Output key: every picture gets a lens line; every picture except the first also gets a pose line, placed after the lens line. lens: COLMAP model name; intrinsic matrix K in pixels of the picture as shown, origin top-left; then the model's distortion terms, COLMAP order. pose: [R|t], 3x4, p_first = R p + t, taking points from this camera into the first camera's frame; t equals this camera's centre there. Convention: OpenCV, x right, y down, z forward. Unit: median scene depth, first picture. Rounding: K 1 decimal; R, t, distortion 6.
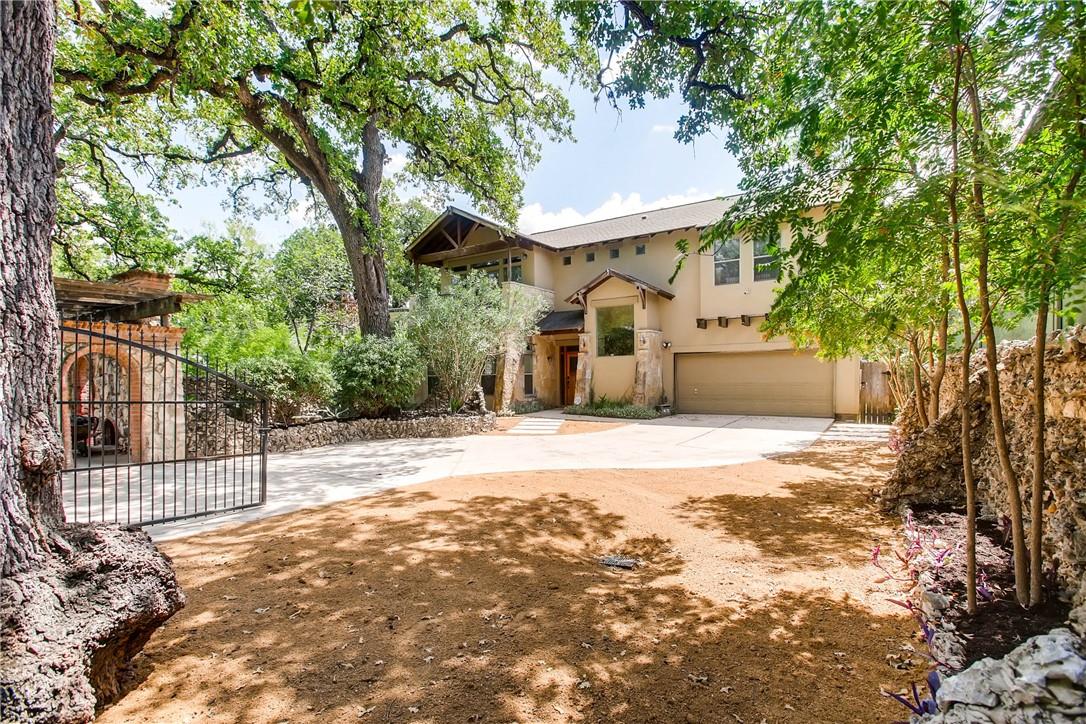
lens RADIAL K [[518.2, 0, 541.9], [0, 518.2, 382.5], [0, 0, 1]] dist [-0.001139, 0.000111]
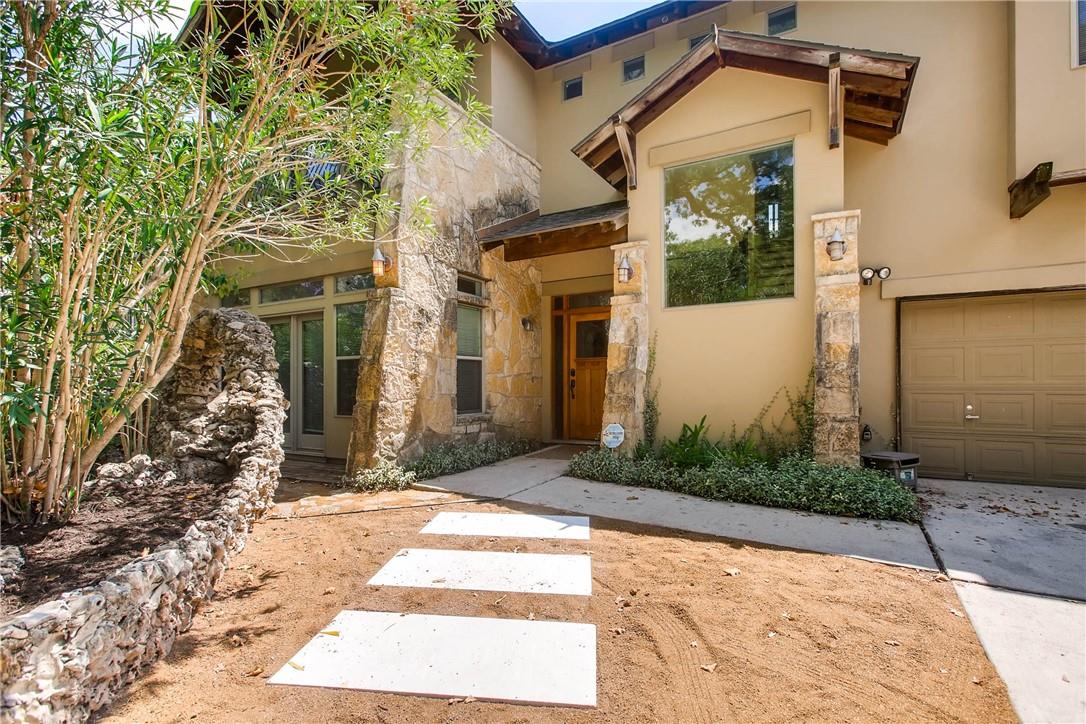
lens RADIAL K [[518.2, 0, 541.9], [0, 518.2, 382.5], [0, 0, 1]] dist [-0.001139, 0.000111]
pose [[0.998435, 0.012386, 0.054532, 0.005352], [-0.011397, 0.999766, -0.018409, 0.007583], [-0.054747, 0.017759, 0.998342, 0.678643]]
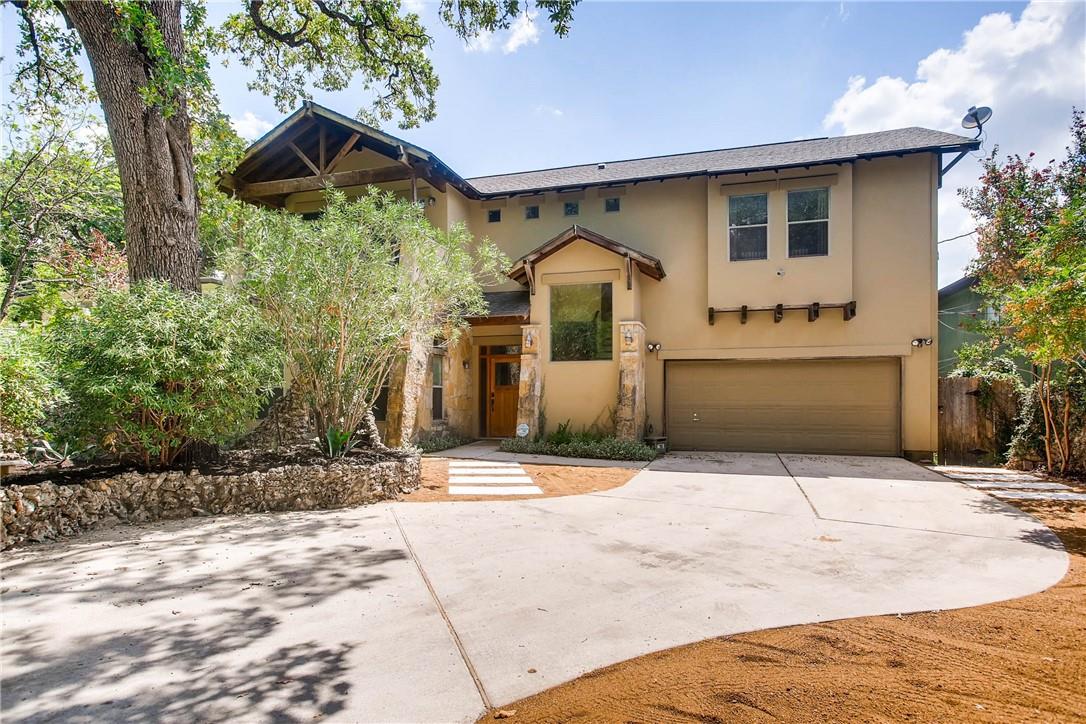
lens RADIAL K [[600.1, 0, 542.7], [0, 600.1, 384.2], [0, 0, 1]] dist [0.000890, -0.000734]
pose [[0.961389, 0.024023, 0.274143, -0.108207], [-0.013174, 0.999058, -0.041349, 0.009073], [-0.274878, 0.036141, 0.960800, 0.300672]]
